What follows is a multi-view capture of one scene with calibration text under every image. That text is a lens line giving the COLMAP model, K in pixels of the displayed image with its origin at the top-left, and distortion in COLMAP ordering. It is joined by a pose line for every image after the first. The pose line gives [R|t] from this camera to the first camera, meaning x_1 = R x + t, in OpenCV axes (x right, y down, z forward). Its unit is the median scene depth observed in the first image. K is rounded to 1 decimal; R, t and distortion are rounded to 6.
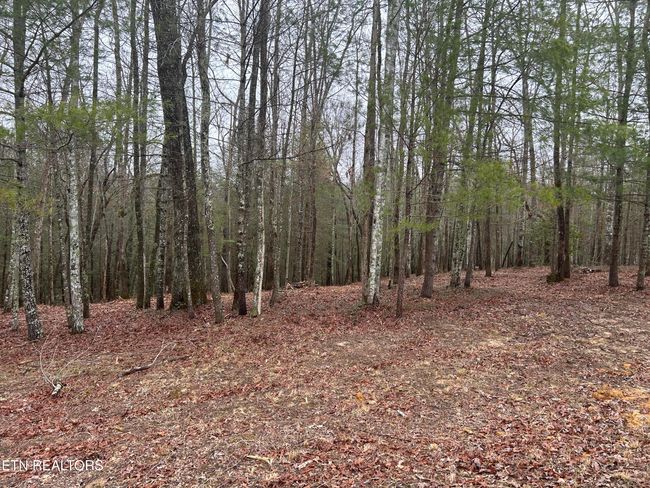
lens RADIAL K [[484.4, 0, 324.8], [0, 484.4, 243.6], [0, 0, 1]] dist [0.051334, -0.044499]
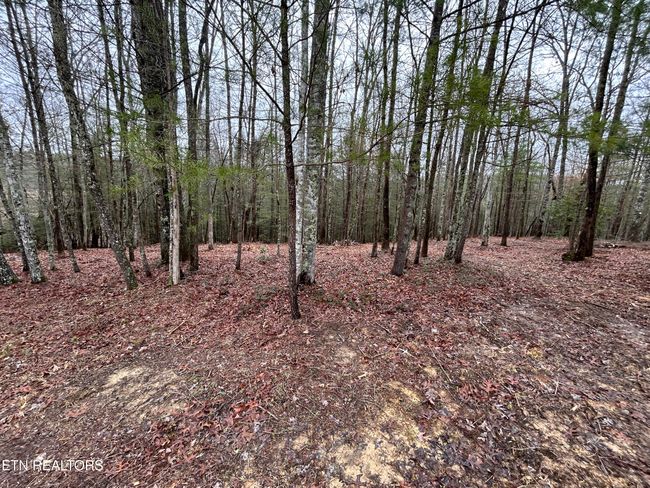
lens RADIAL K [[261.0, 0, 325.9], [0, 261.0, 244.3], [0, 0, 1]] dist [0.002840, -0.000315]
pose [[0.948157, 0.072650, -0.309385, 0.132007], [-0.034281, 0.991220, 0.127701, -0.001613], [0.315947, -0.110475, 0.942323, 0.287896]]
